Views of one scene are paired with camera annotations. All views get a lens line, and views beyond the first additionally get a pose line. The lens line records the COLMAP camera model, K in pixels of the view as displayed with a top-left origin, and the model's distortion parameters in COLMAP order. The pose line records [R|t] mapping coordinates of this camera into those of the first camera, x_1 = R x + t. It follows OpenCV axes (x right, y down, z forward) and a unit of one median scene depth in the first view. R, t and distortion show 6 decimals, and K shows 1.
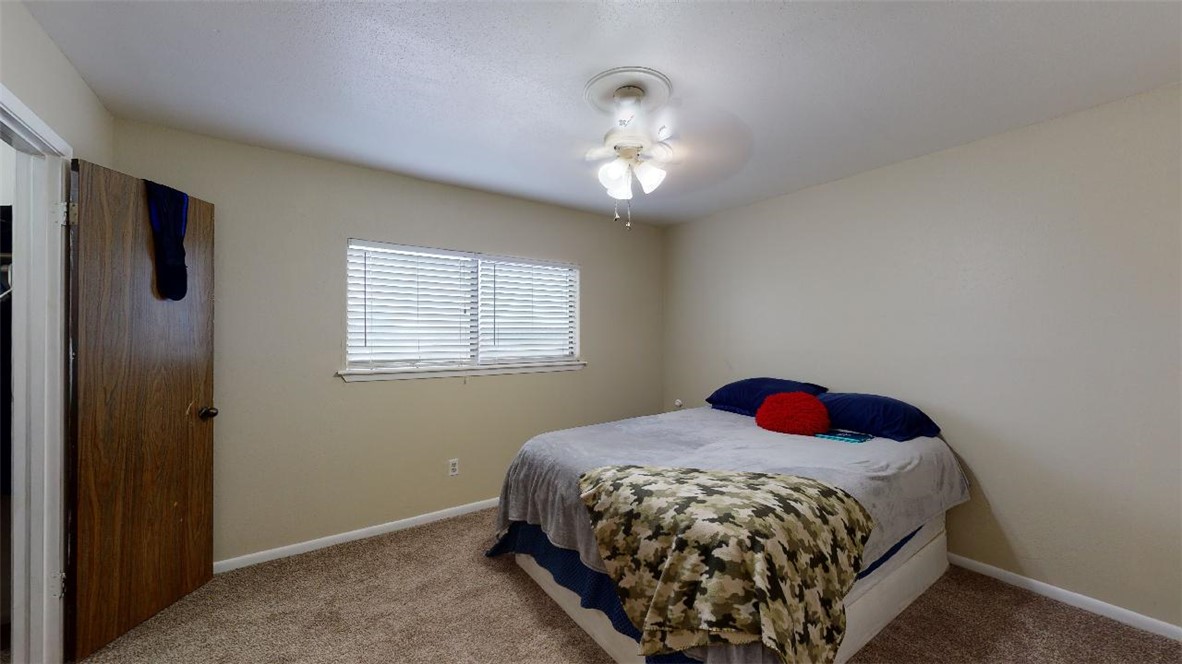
lens RADIAL K [[433.1, 0, 591.4], [0, 433.1, 331.9], [0, 0, 1]] dist [0.002046, -0.000241]
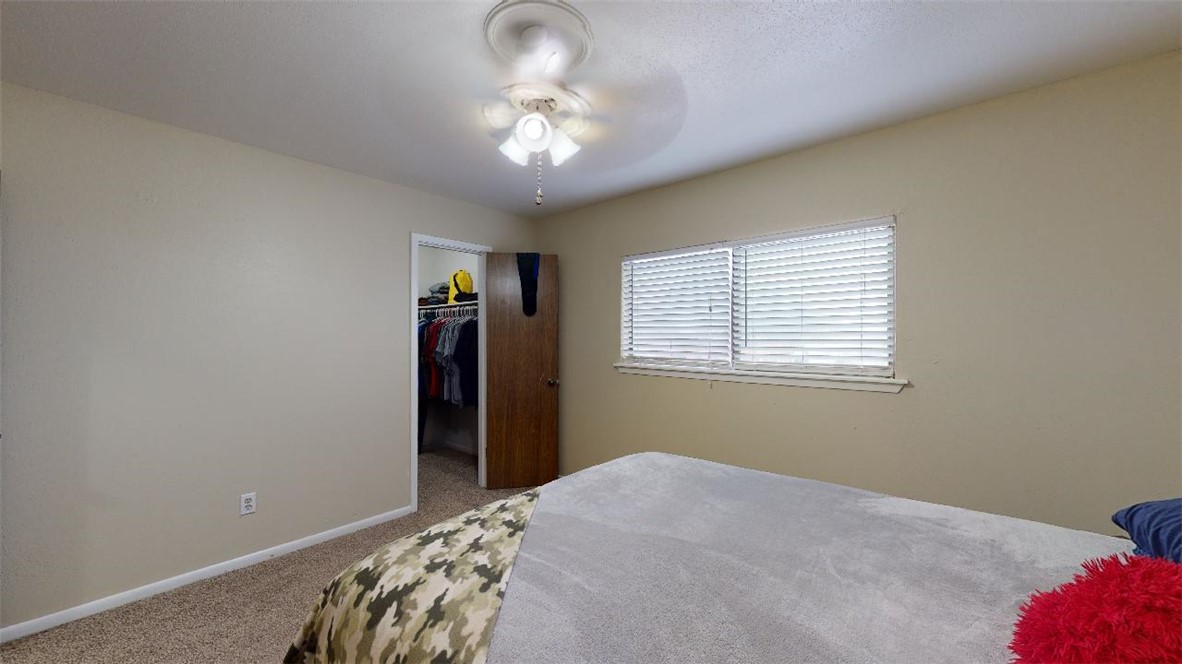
lens RADIAL K [[433.1, 0, 588.7], [0, 433.1, 335.5], [0, 0, 1]] dist [0.002046, -0.000241]
pose [[0.226096, -0.001738, -0.974103, 0.963550], [0.007706, 0.999970, 0.000004, 0.011589], [0.974075, -0.007507, 0.226103, 0.977795]]
